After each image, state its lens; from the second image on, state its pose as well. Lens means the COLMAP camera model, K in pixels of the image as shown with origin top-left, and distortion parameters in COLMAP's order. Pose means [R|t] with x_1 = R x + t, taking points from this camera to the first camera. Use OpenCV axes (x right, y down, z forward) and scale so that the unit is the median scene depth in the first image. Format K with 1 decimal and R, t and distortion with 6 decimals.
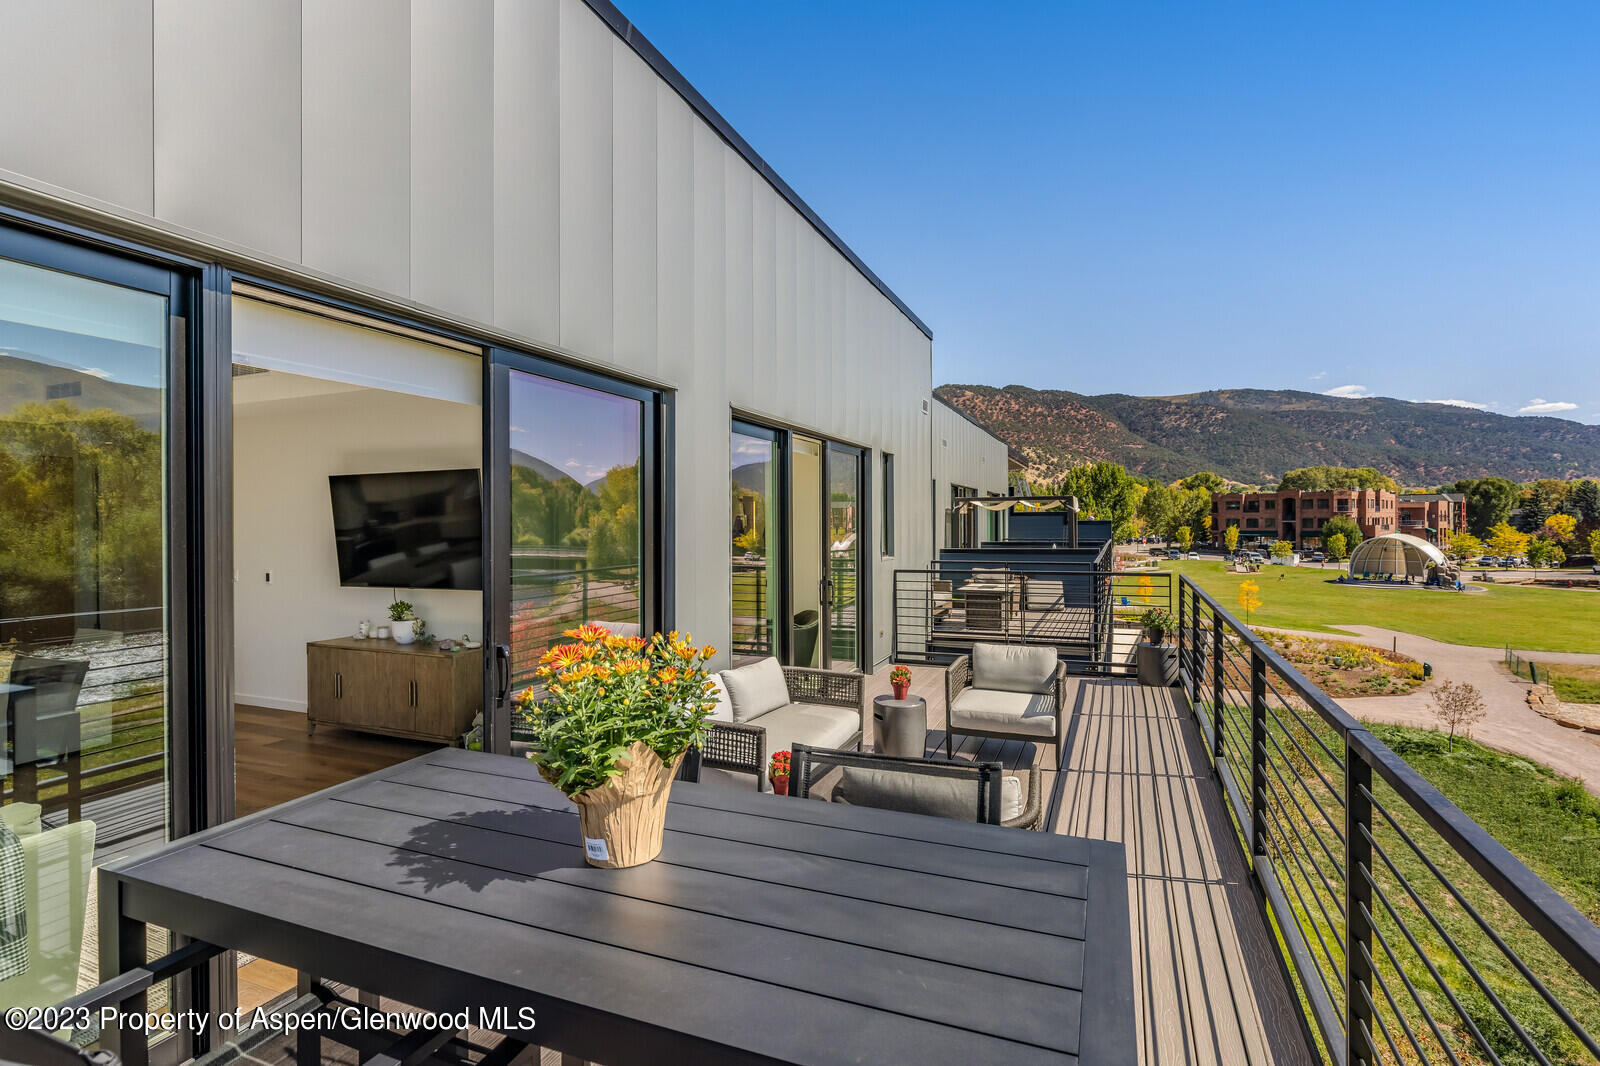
lens RADIAL K [[759.8, 0, 804.9], [0, 759.8, 532.9], [0, 0, 1]] dist [-0.002783, 0.000274]
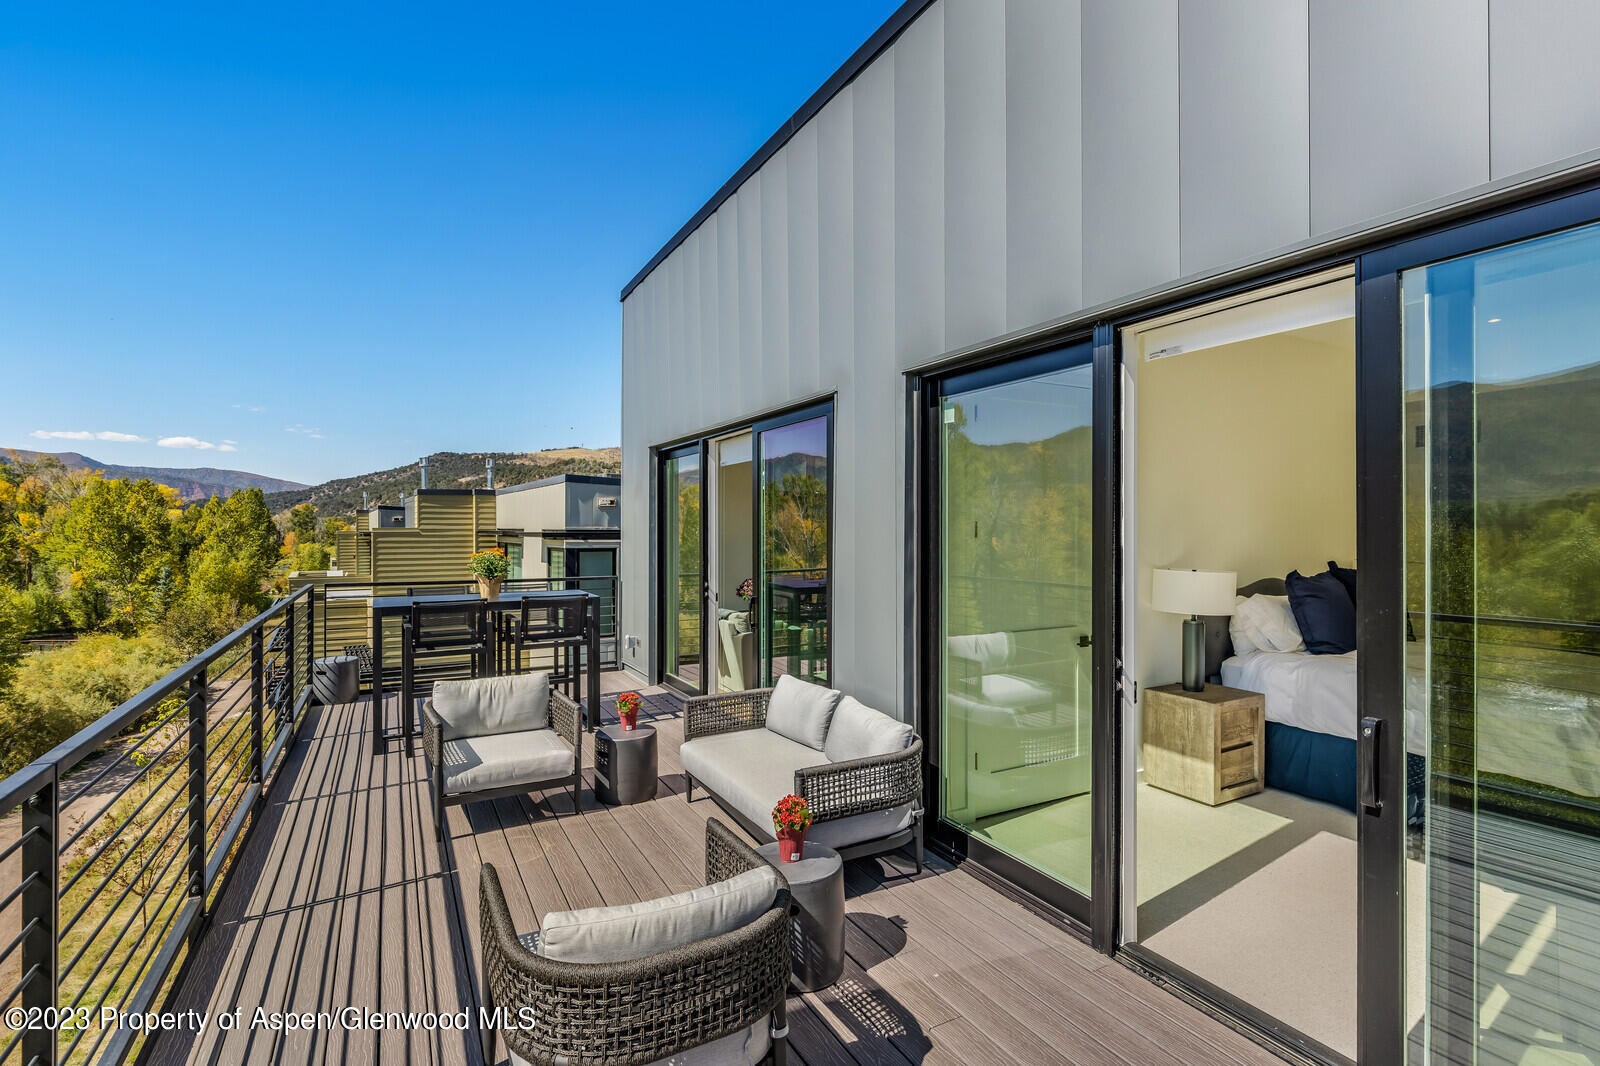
lens RADIAL K [[759.8, 0, 798.0], [0, 759.8, 529.8], [0, 0, 1]] dist [-0.002783, 0.000274]
pose [[-0.634420, 0.009221, -0.772933, 0.717899], [-0.001474, 0.999913, 0.013139, -0.020828], [0.772987, 0.009475, -0.634351, 1.788061]]
